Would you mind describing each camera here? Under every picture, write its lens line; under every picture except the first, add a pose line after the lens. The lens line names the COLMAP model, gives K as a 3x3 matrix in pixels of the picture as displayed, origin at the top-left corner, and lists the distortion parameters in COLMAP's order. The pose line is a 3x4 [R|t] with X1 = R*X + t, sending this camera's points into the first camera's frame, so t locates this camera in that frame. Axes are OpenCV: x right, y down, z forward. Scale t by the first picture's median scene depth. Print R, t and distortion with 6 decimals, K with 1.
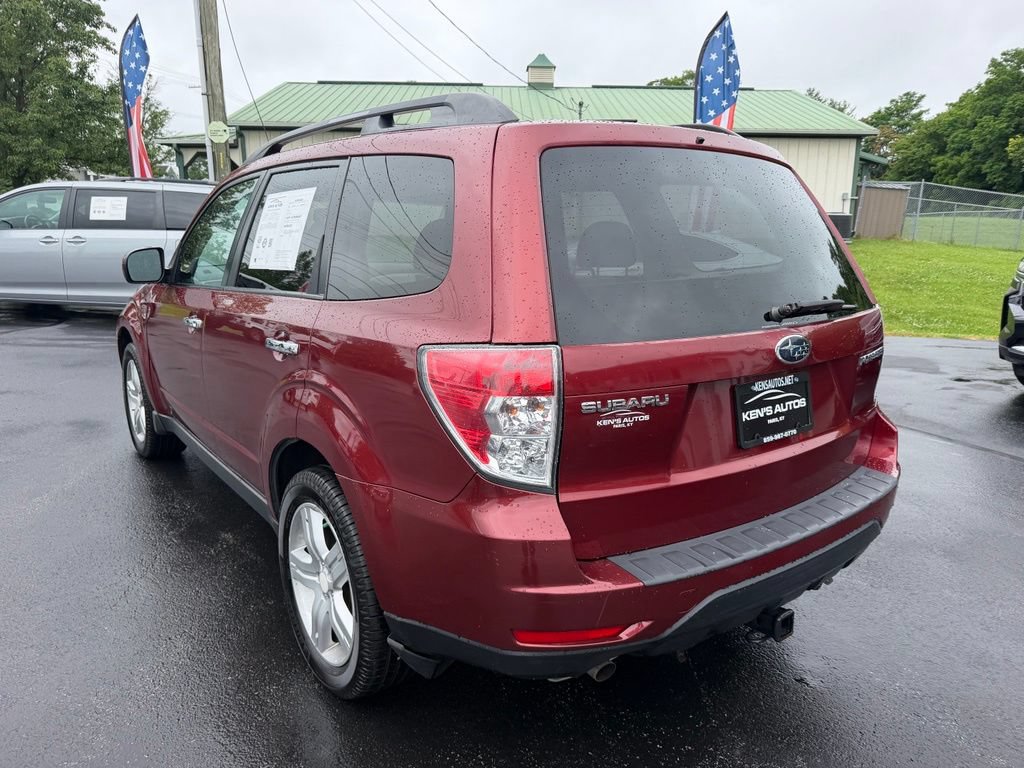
lens RADIAL K [[739.2, 0, 508.0], [0, 739.2, 379.7], [0, 0, 1]] dist [0.007003, 0.000103]
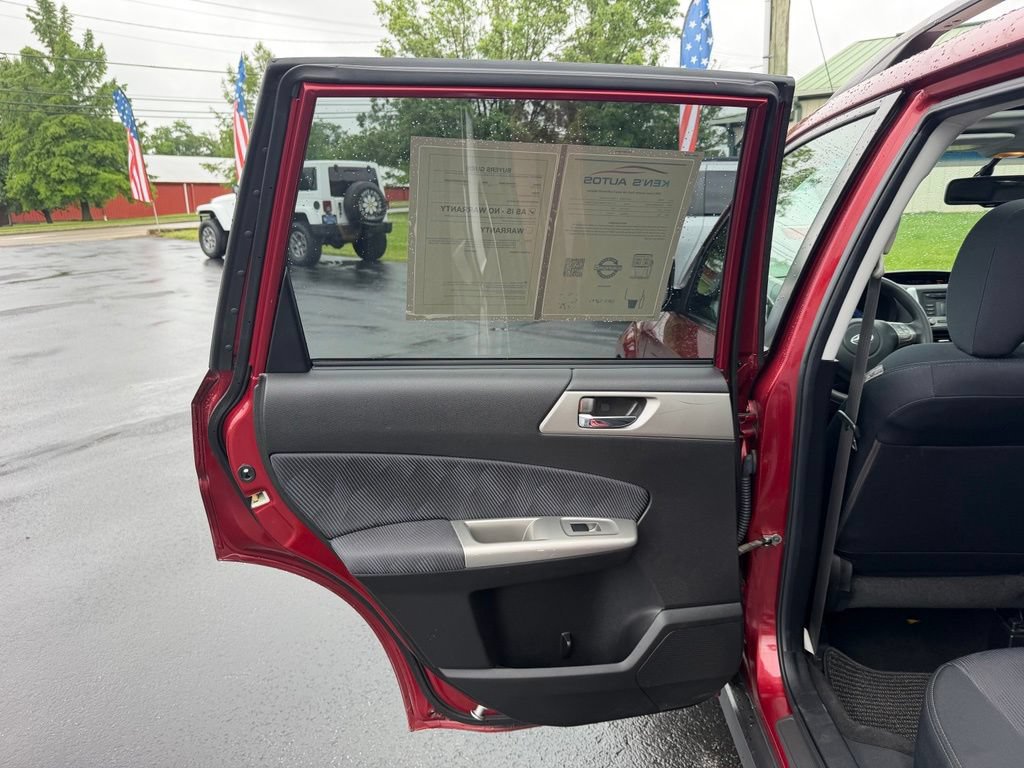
lens RADIAL K [[737.5, 0, 514.8], [0, 737.5, 385.8], [0, 0, 1]] dist [0.010502, -0.012889]
pose [[0.778101, 0.124479, -0.615681, -0.067891], [-0.103098, 0.992184, 0.070304, -0.037972], [0.619620, 0.008772, 0.784853, 0.166268]]
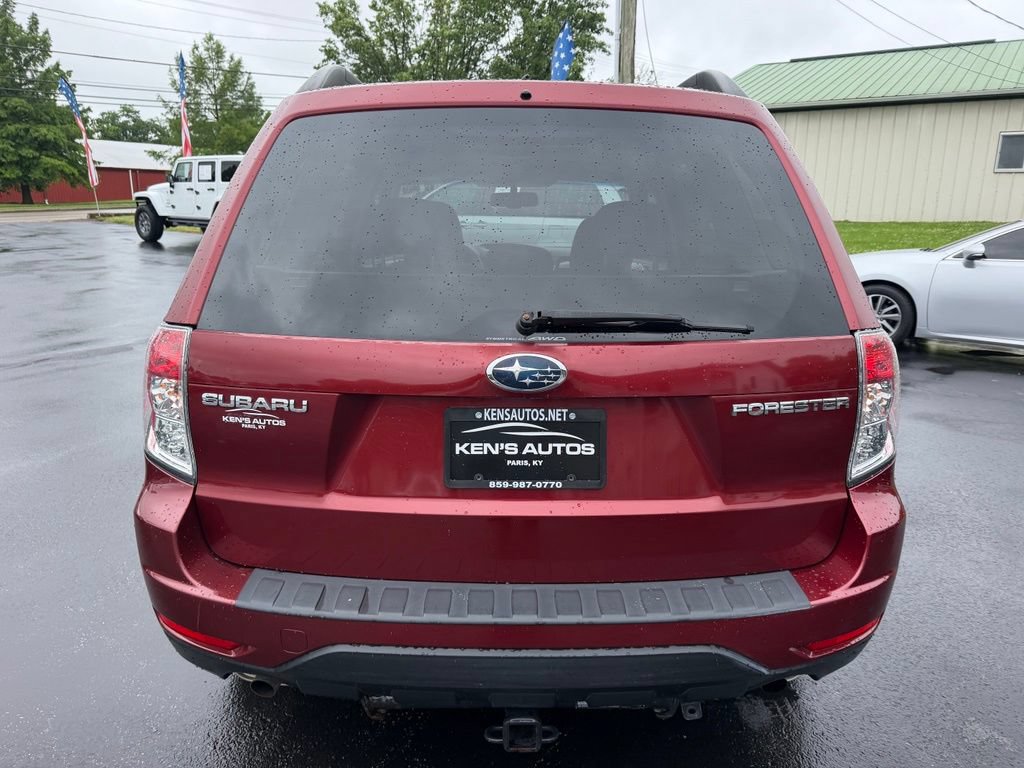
lens RADIAL K [[737.0, 0, 513.0], [0, 737.0, 379.5], [0, 0, 1]] dist [0.009917, -0.004486]
pose [[0.811468, 0.135398, -0.568496, 0.158345], [-0.124778, 0.990500, 0.057799, -0.014936], [0.570921, 0.024033, 0.820653, 0.076147]]
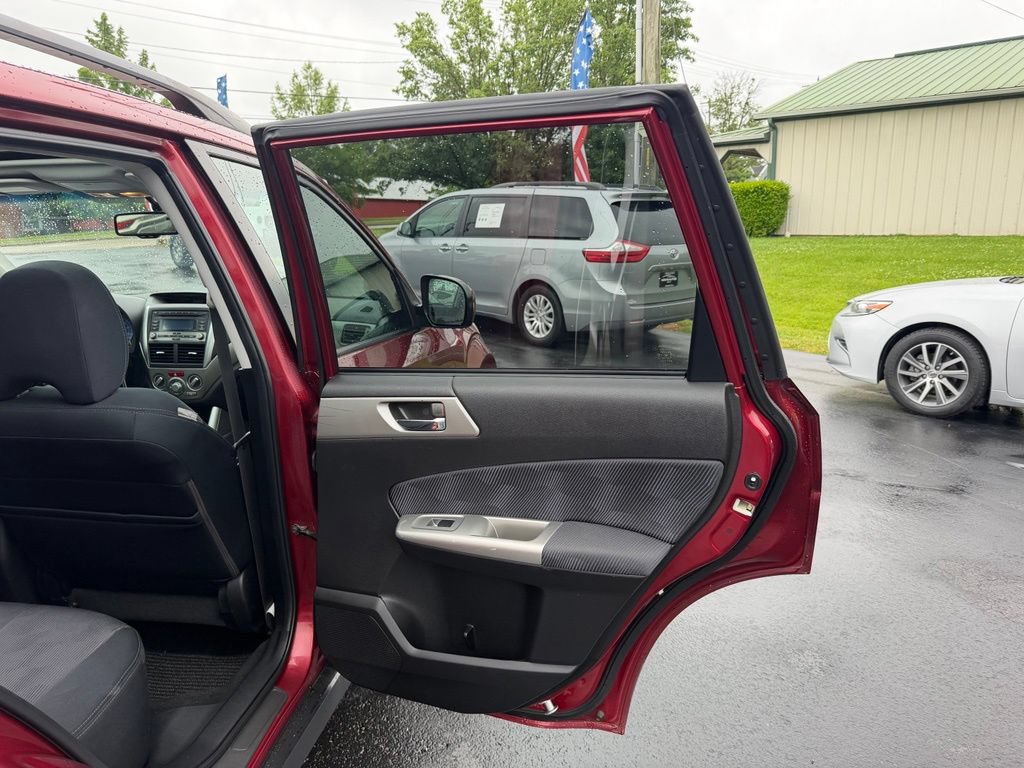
lens RADIAL K [[724.6, 0, 527.0], [0, 724.6, 380.0], [0, 0, 1]] dist [0.104411, -0.134314]
pose [[0.730591, 0.130944, -0.670142, 0.170791], [-0.129198, 0.990221, 0.052635, -0.073137], [0.670481, 0.048127, 0.740364, 0.330880]]
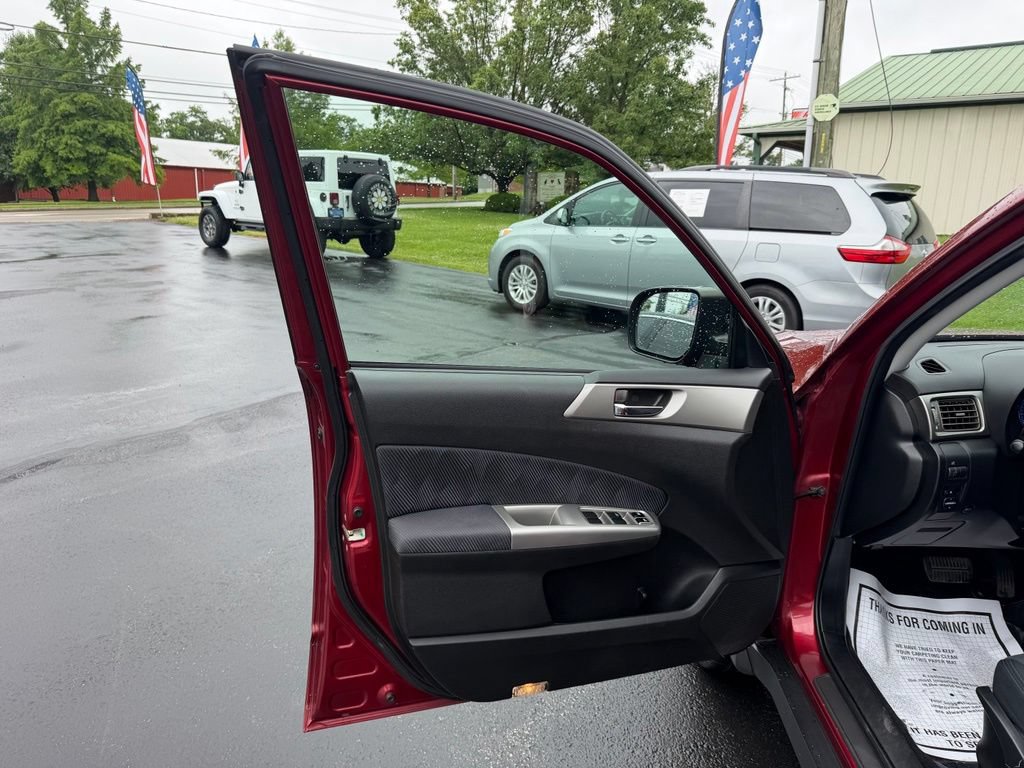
lens RADIAL K [[737.0, 0, 513.0], [0, 737.0, 379.5], [0, 0, 1]] dist [0.009917, -0.004486]
pose [[0.768361, 0.157804, -0.620257, -0.137140], [-0.152803, 0.986332, 0.061650, -0.053149], [0.621508, 0.047408, 0.781972, 0.227198]]
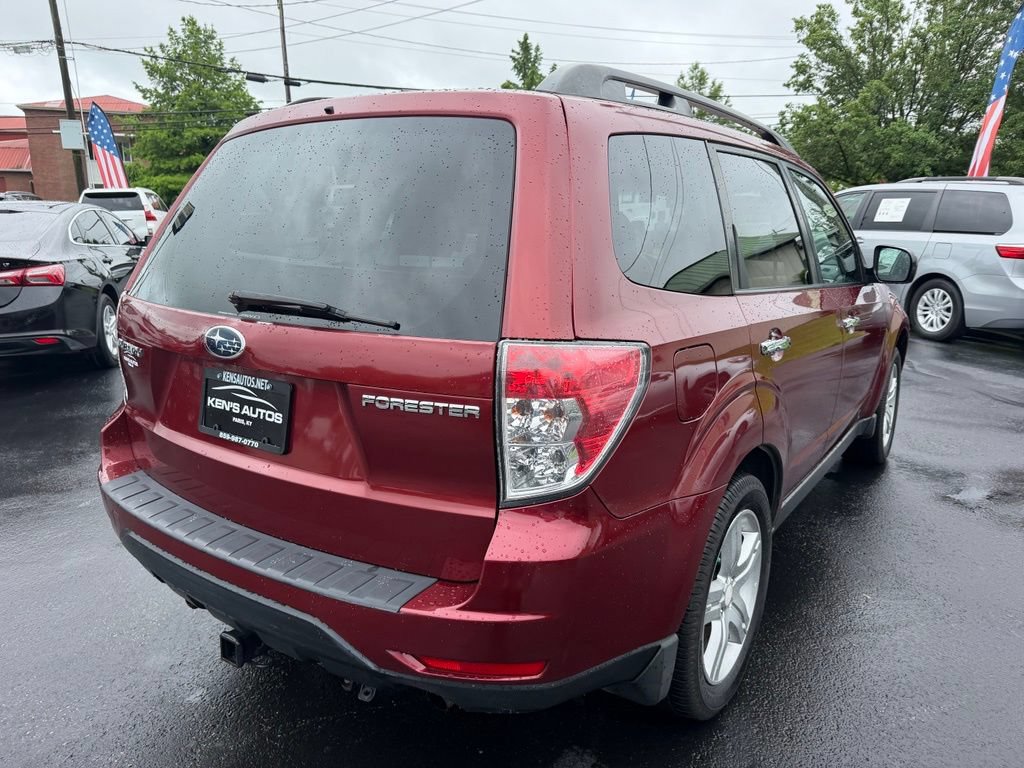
lens RADIAL K [[737.5, 0, 514.8], [0, 737.5, 385.8], [0, 0, 1]] dist [0.010502, -0.012889]
pose [[0.330500, 0.205332, -0.921200, 0.263679], [-0.205931, 0.968219, 0.141930, -0.037328], [0.921066, 0.142795, 0.362281, 0.200083]]
